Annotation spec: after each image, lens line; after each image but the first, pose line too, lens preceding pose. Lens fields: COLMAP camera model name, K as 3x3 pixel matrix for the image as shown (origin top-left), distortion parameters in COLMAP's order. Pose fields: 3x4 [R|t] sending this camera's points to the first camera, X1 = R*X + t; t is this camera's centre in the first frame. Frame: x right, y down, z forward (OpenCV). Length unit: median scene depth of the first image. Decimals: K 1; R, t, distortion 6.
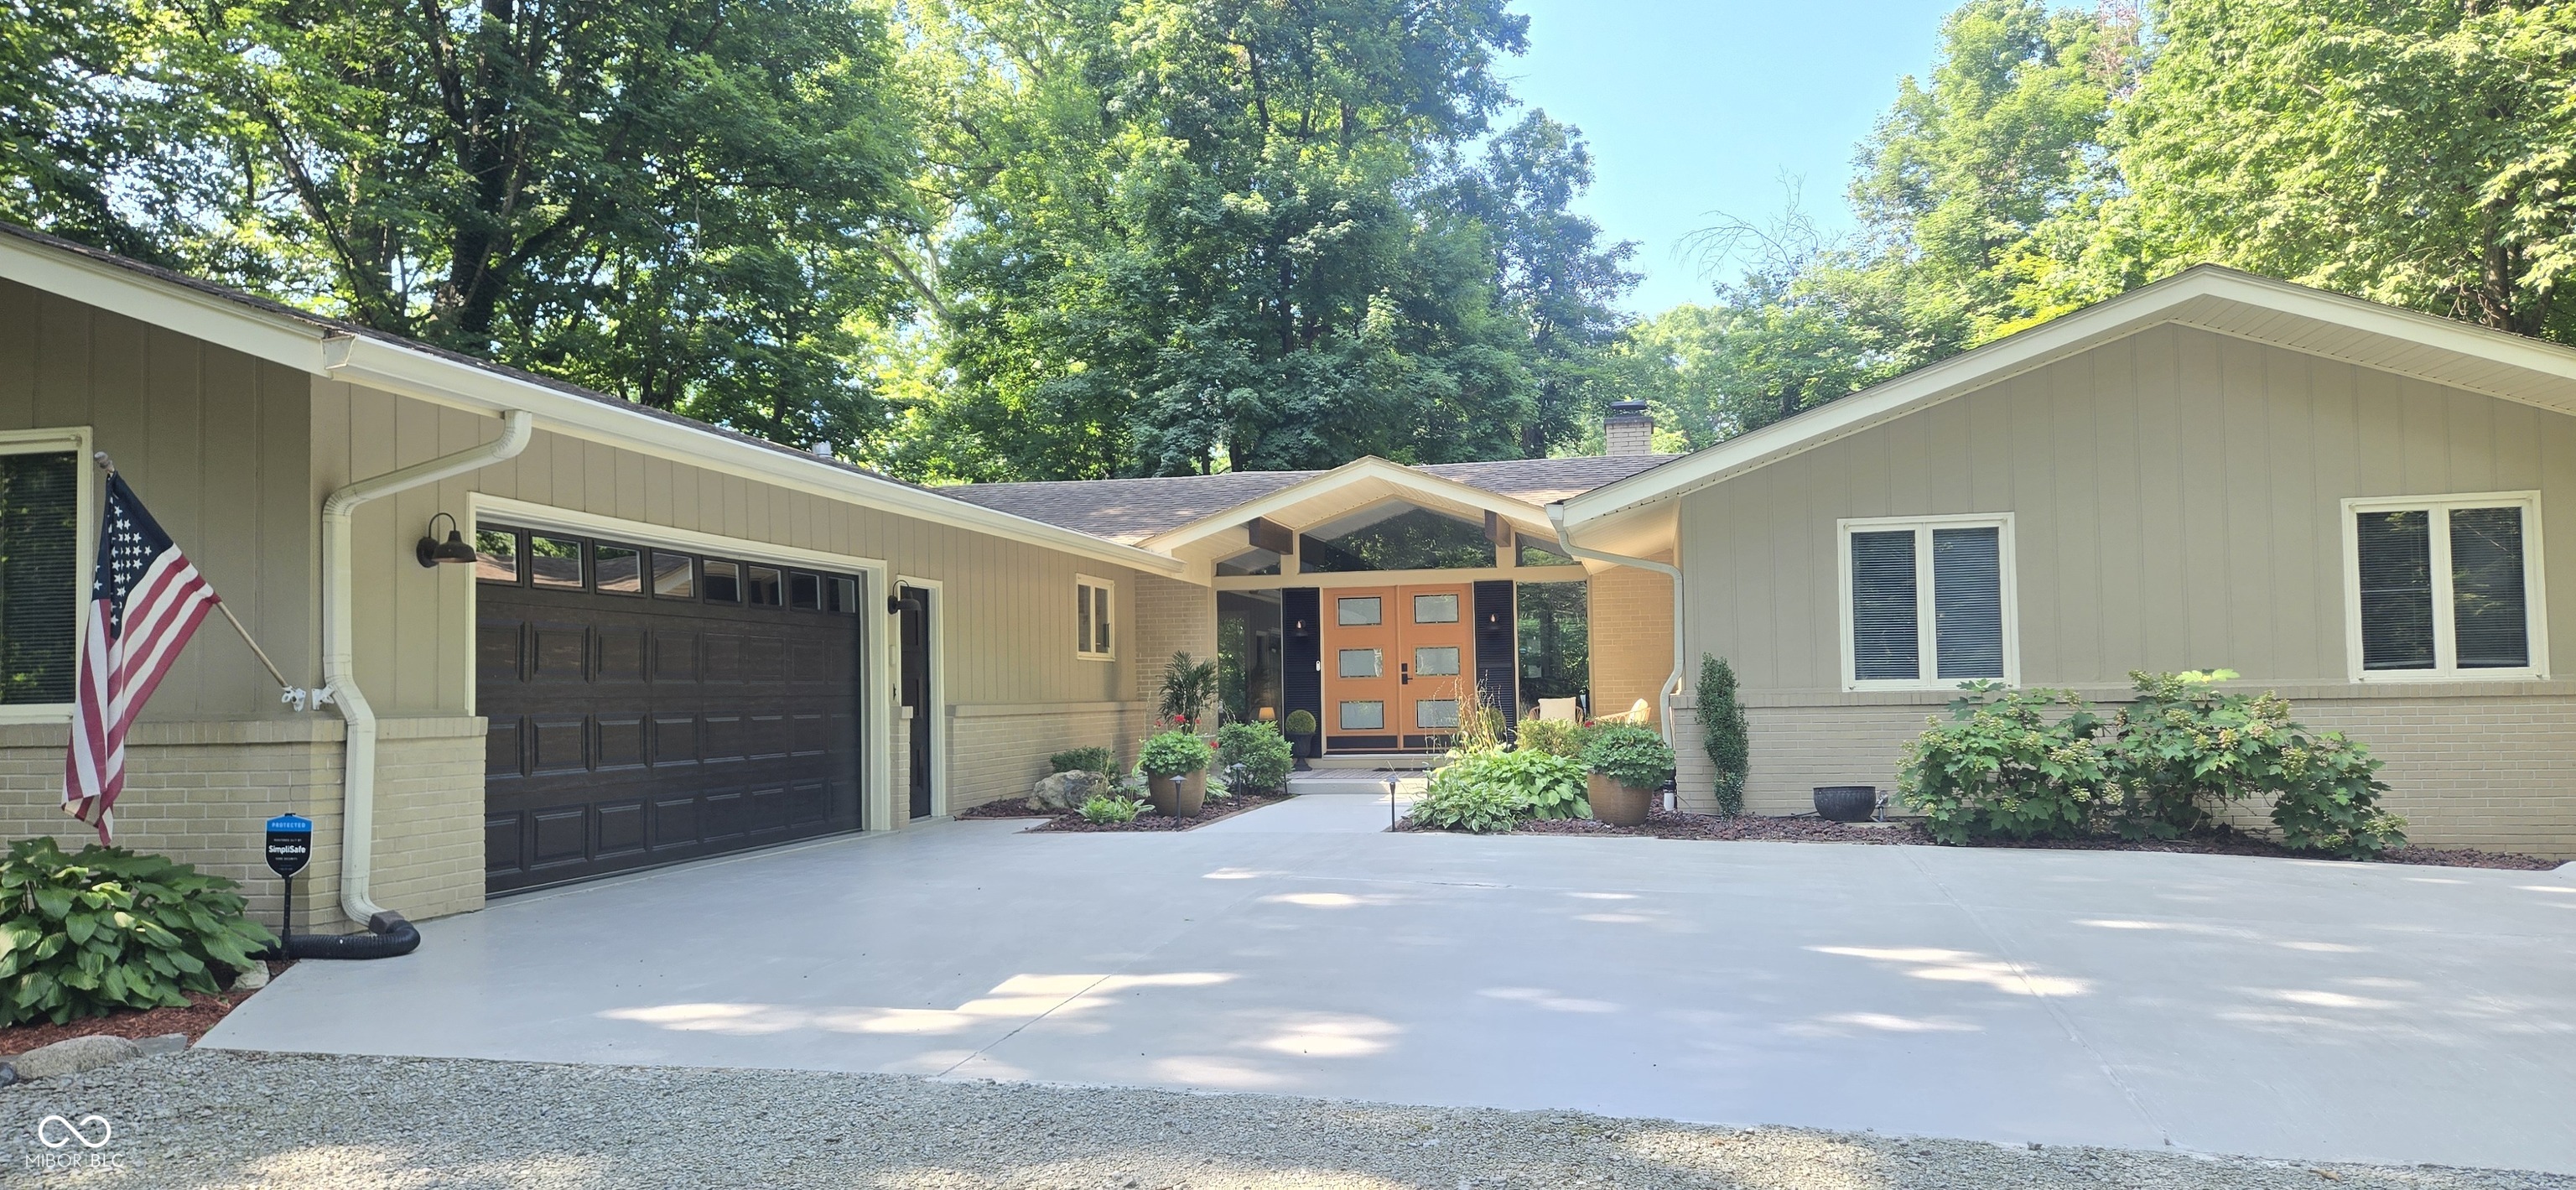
lens RADIAL K [[1840.0, 0, 1286.0], [0, 1840.0, 634.7], [0, 0, 1]] dist [0.133718, -0.127236]
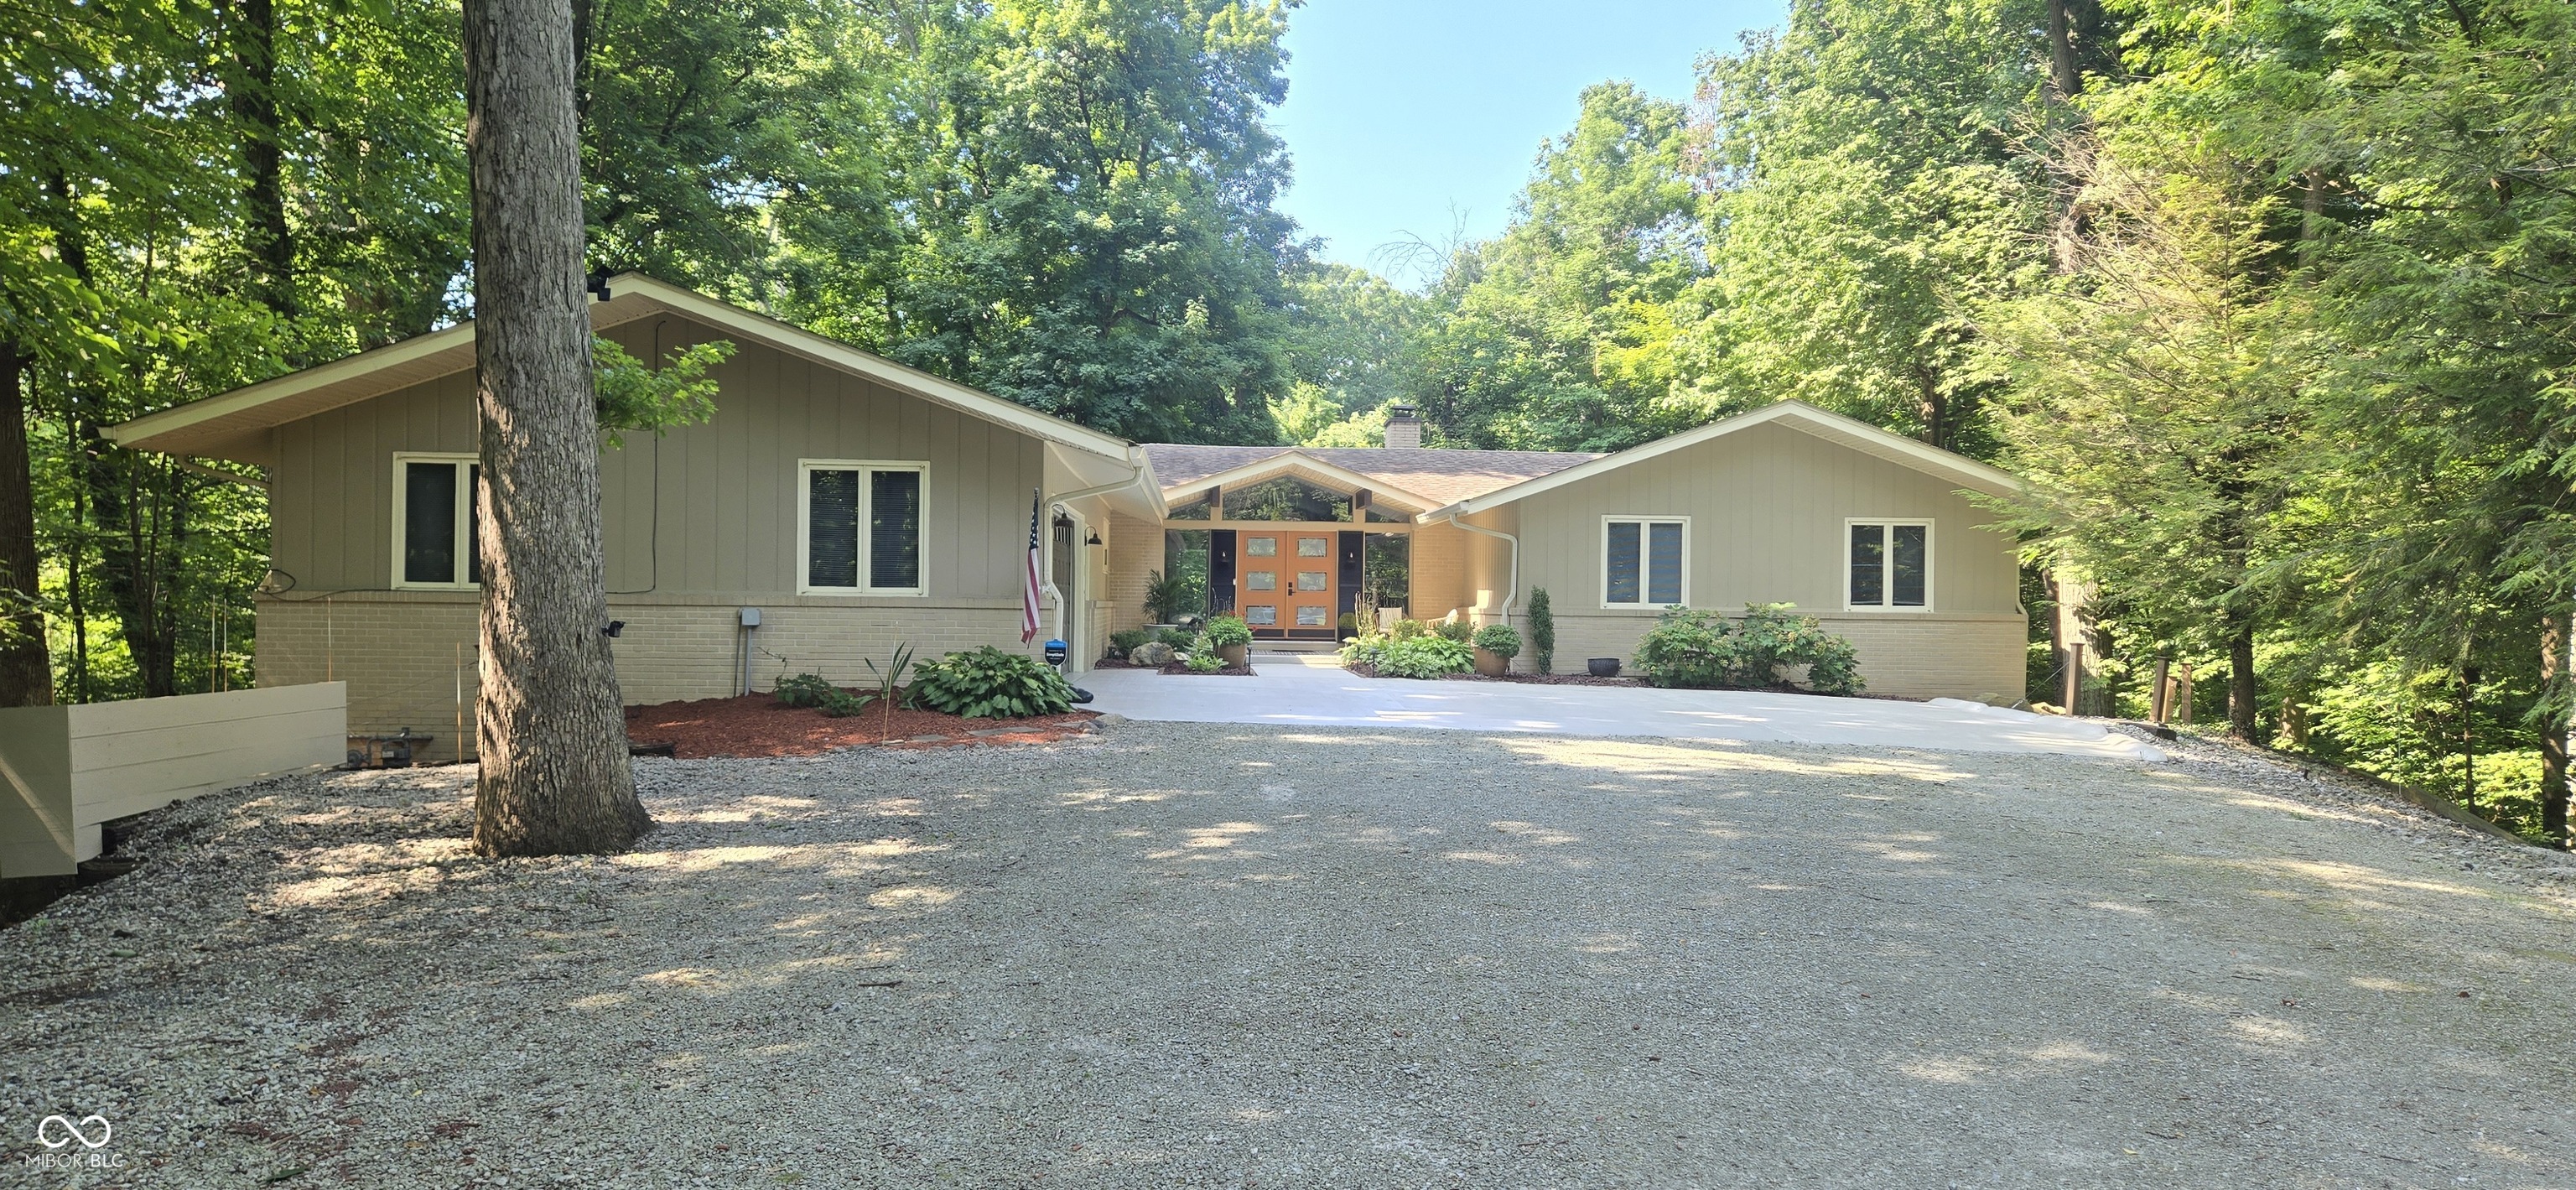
lens RADIAL K [[1840.0, 0, 1286.0], [0, 1840.0, 634.7], [0, 0, 1]] dist [0.133718, -0.127236]
pose [[0.971062, 0.028348, 0.237140, -0.313786], [-0.039919, 0.998228, 0.044131, -0.008523], [-0.235469, -0.052320, 0.970473, -0.506403]]
